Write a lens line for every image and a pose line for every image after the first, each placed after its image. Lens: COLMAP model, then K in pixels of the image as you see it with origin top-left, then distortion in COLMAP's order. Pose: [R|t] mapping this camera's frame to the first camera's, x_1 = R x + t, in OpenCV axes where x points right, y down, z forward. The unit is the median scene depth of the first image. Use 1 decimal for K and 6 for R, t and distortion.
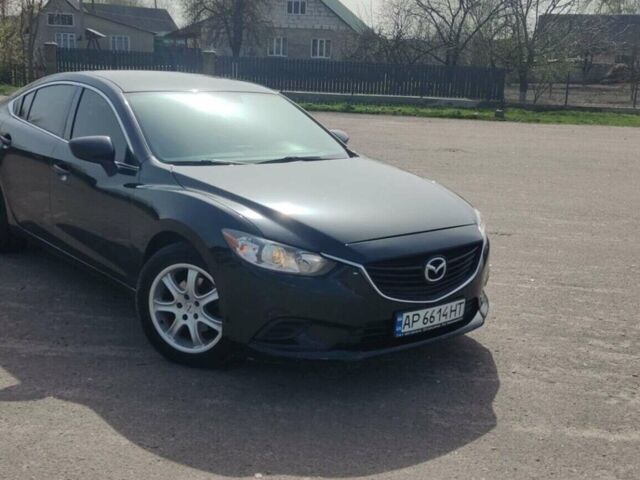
lens RADIAL K [[763.2, 0, 320.0], [0, 763.2, 240.0], [0, 0, 1]] dist [0.151244, -0.012492]
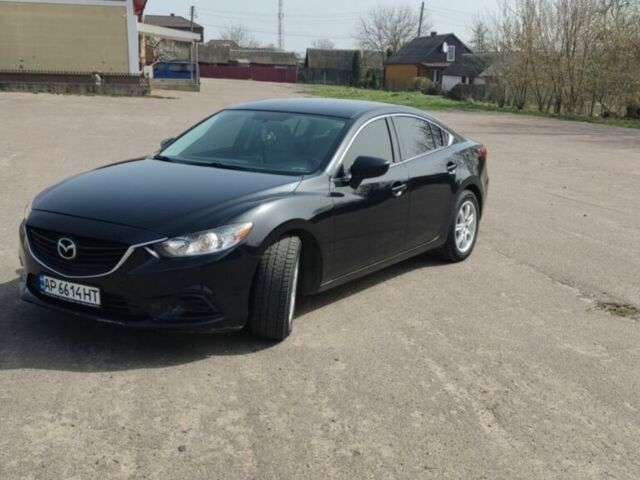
lens RADIAL K [[763.2, 0, 320.0], [0, 763.2, 240.0], [0, 0, 1]] dist [0.151244, -0.012492]
pose [[0.296420, 0.157390, -0.942000, 1.353778], [-0.234390, 0.968151, 0.088003, -0.164953], [0.925849, 0.194710, 0.323870, 0.969003]]
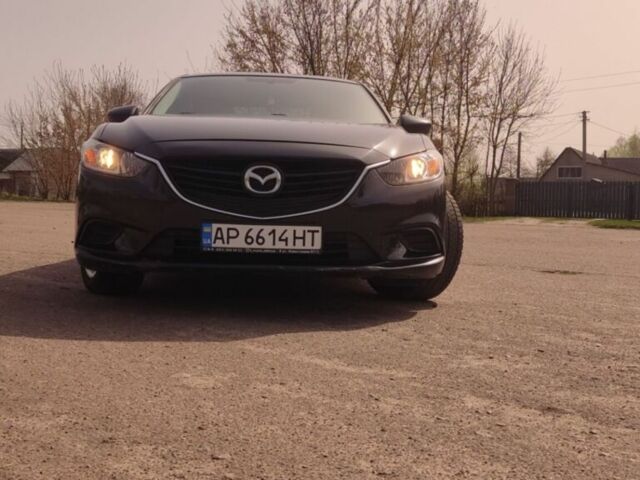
lens RADIAL K [[763.2, 0, 320.0], [0, 763.2, 240.0], [0, 0, 1]] dist [0.151244, -0.012492]
pose [[0.794422, 0.008829, -0.607302, 0.715895], [-0.129230, 0.979456, -0.154809, 0.226768], [0.593459, 0.201465, 0.779242, 0.387221]]
